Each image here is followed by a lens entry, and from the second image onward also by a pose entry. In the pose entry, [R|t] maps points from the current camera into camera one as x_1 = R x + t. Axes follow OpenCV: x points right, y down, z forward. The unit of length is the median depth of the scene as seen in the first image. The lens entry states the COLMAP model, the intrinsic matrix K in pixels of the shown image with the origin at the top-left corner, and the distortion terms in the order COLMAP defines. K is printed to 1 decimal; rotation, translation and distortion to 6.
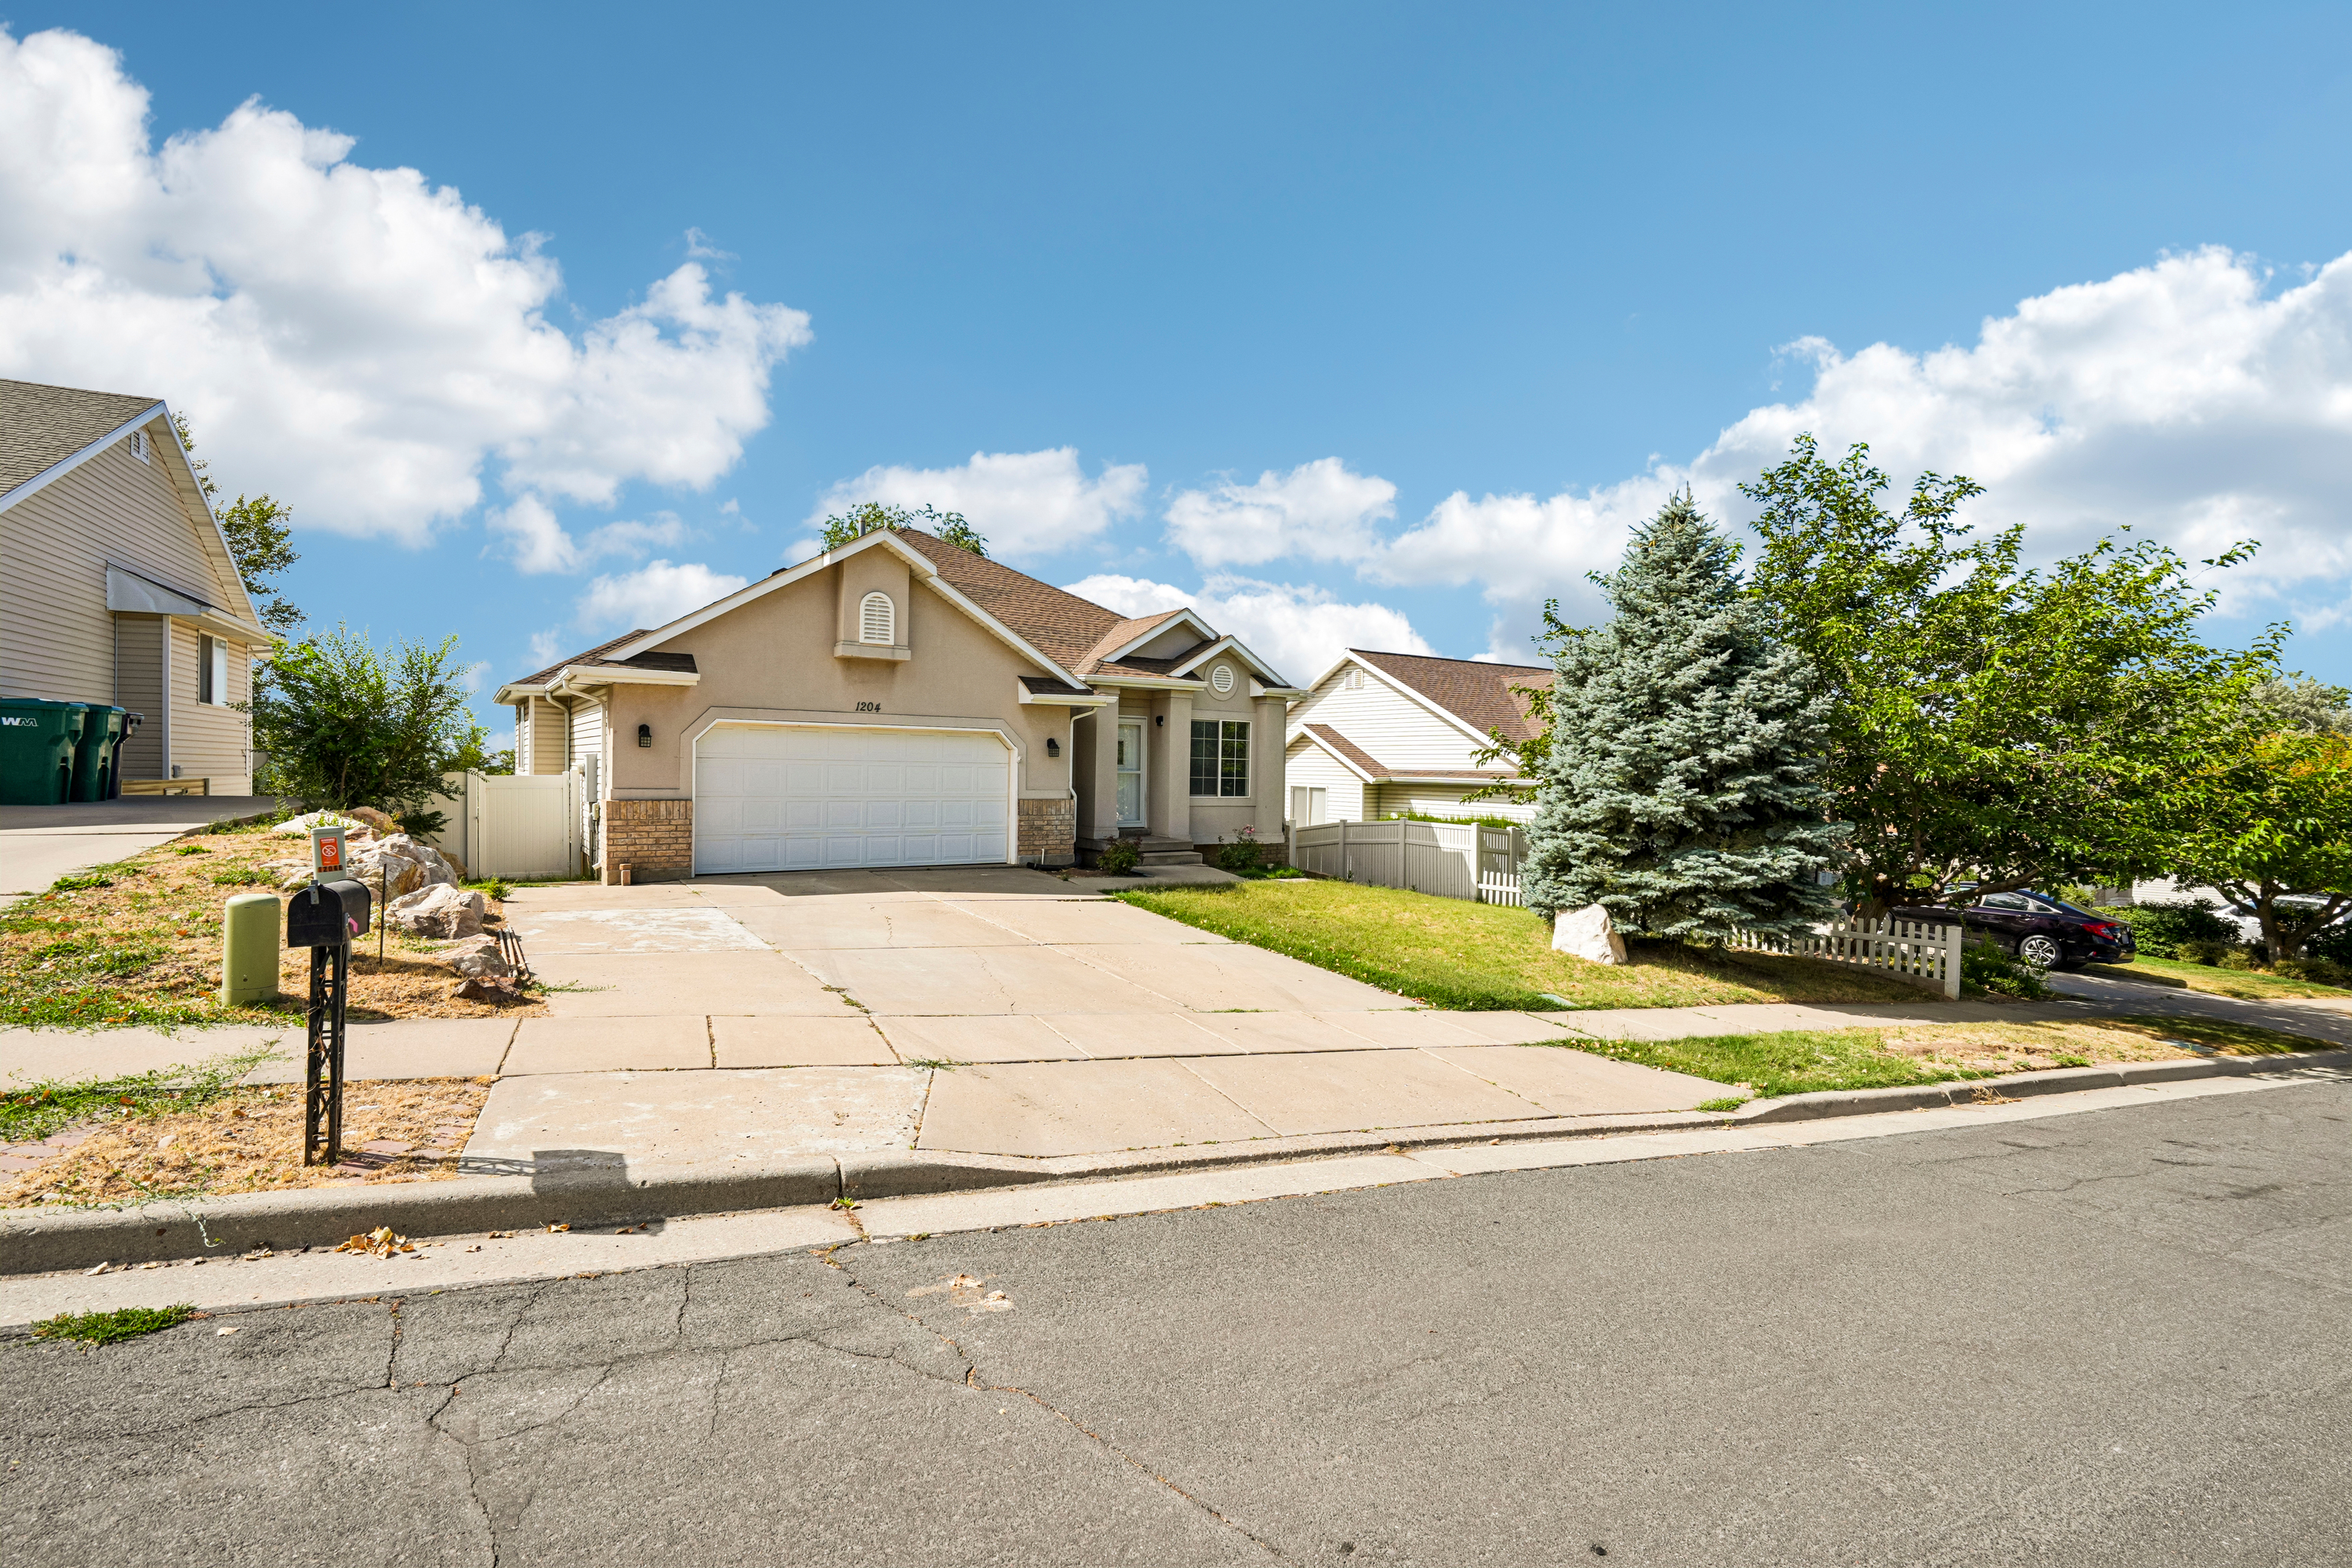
lens RADIAL K [[1066.7, 0, 1176.0], [0, 1066.7, 784.0], [0, 0, 1]] dist [-0.009614, 0.004442]
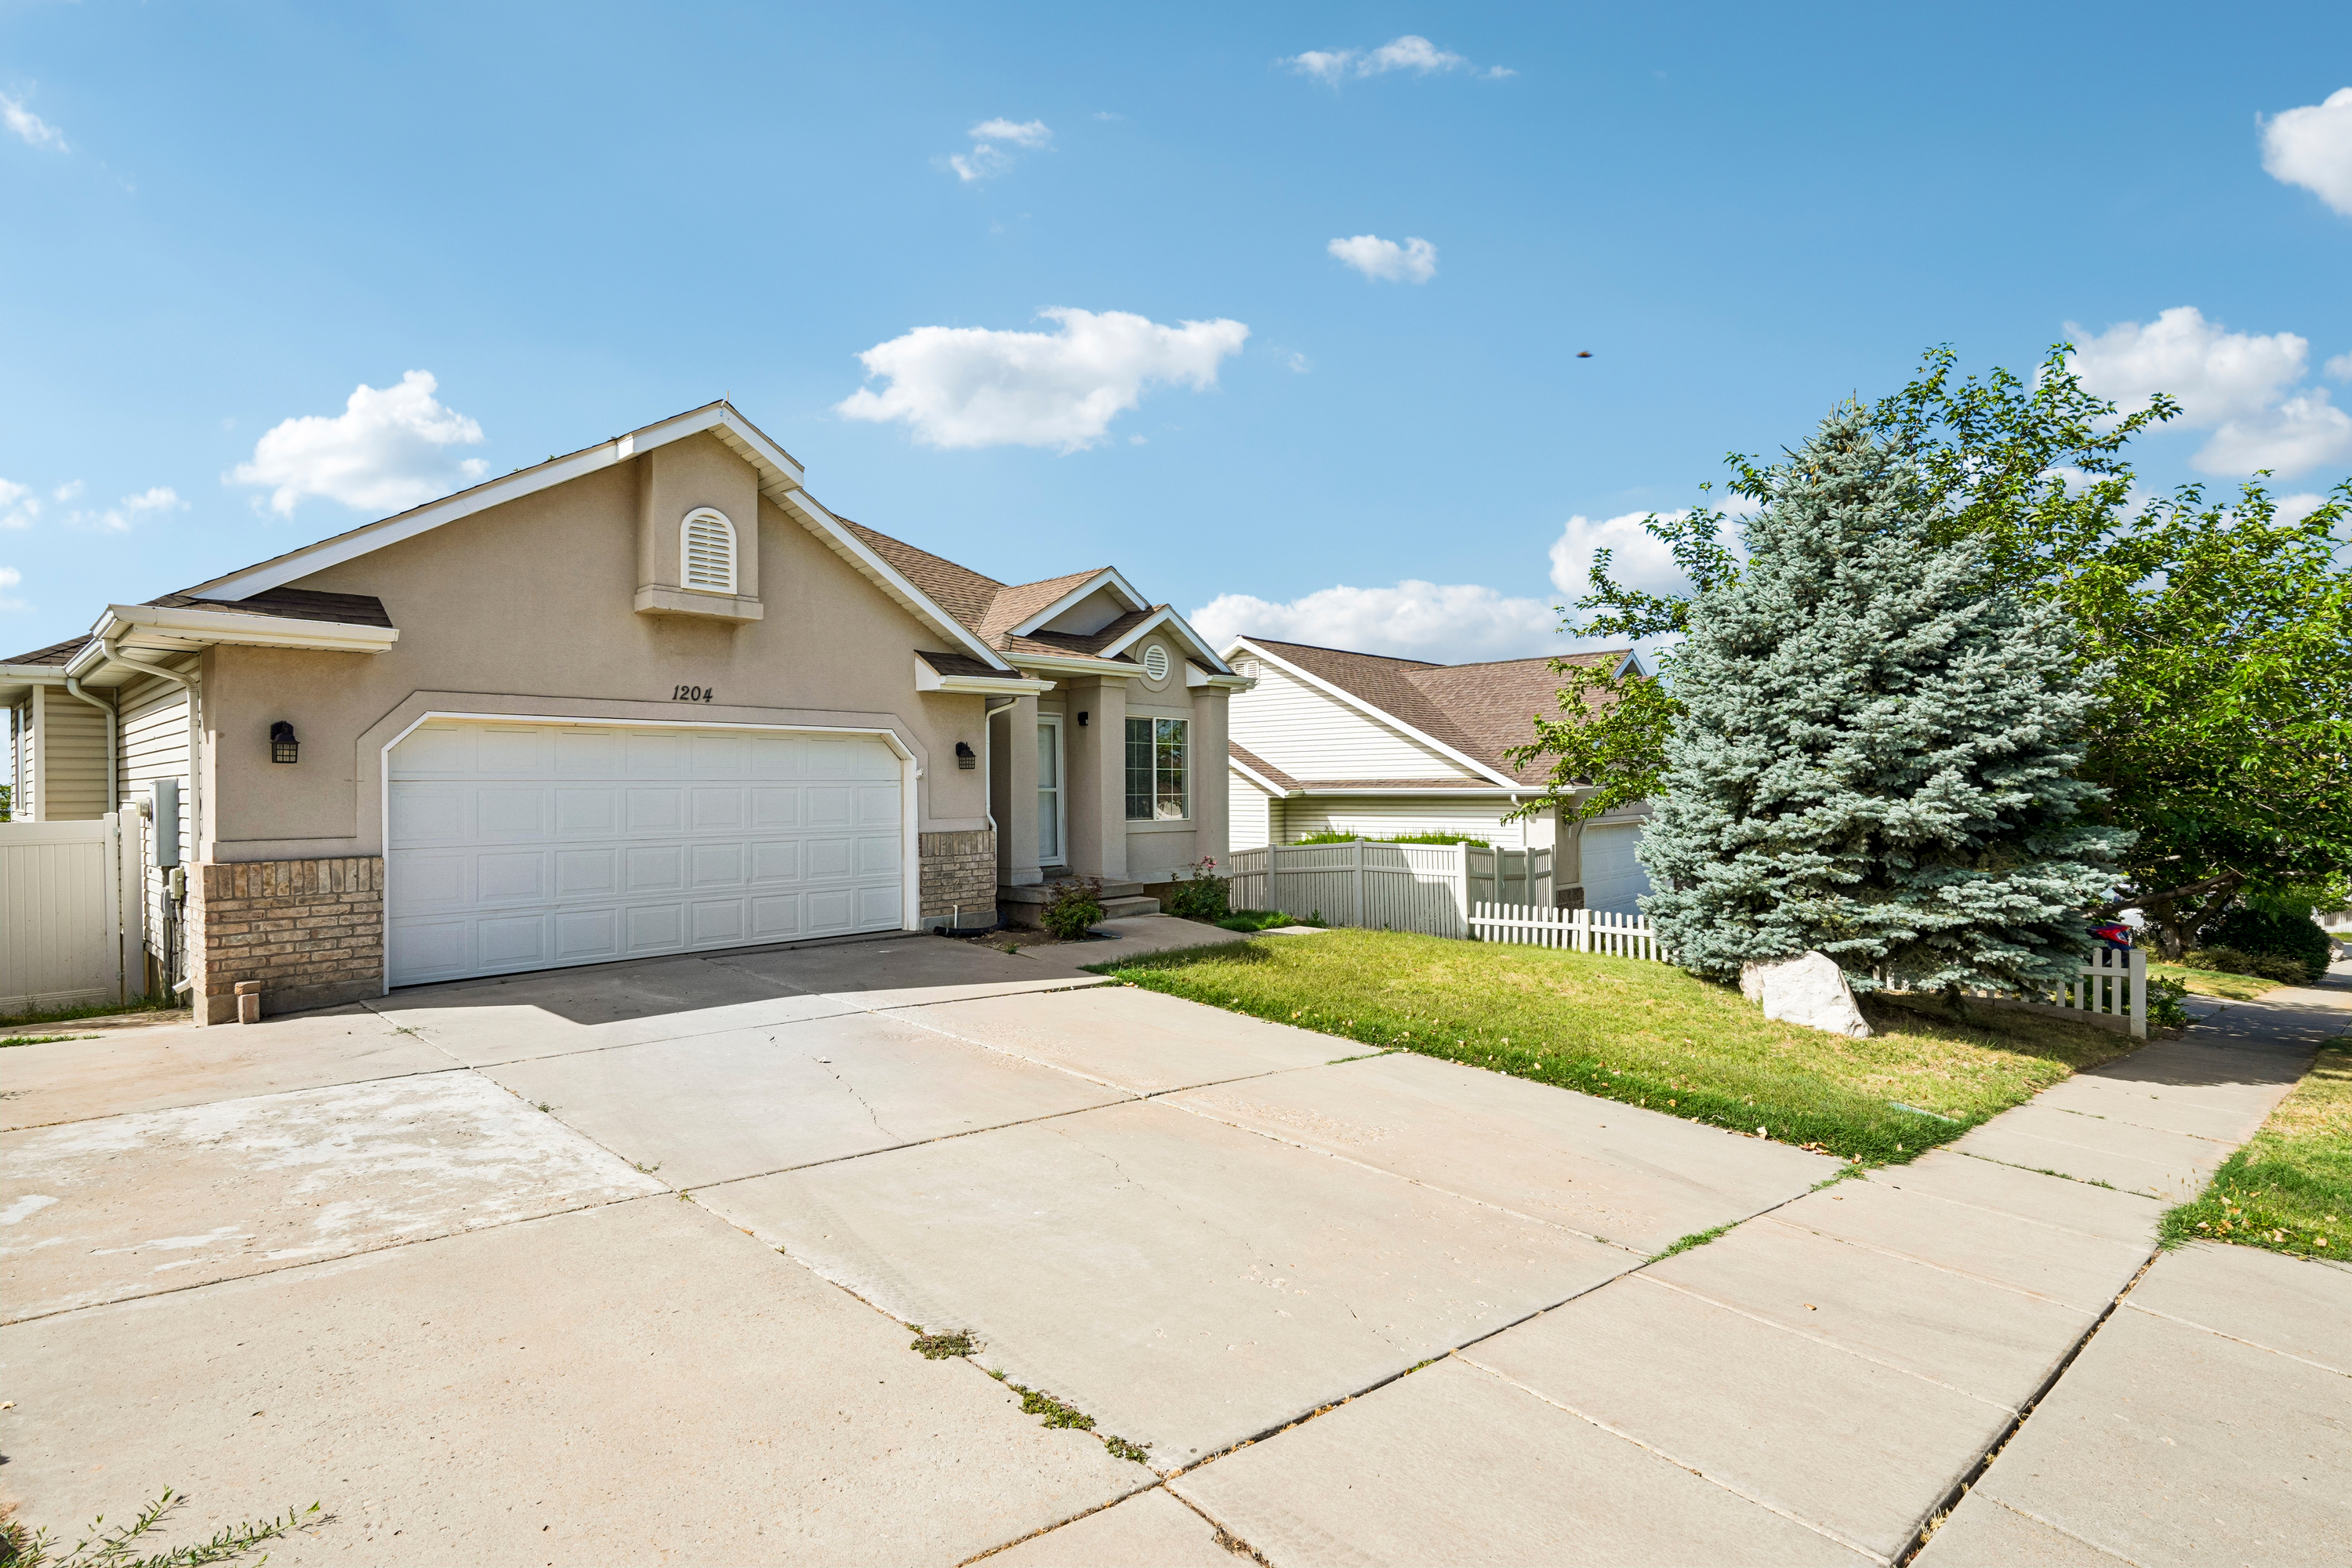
lens RADIAL K [[1127.4, 0, 1176.0], [0, 1127.4, 784.0], [0, 0, 1]] dist [-0.000324, 0.001384]
pose [[0.971886, -0.024812, 0.234141, -0.172069], [0.028886, 0.999485, -0.013988, -0.002432], [-0.233673, 0.020358, 0.972102, 0.299751]]
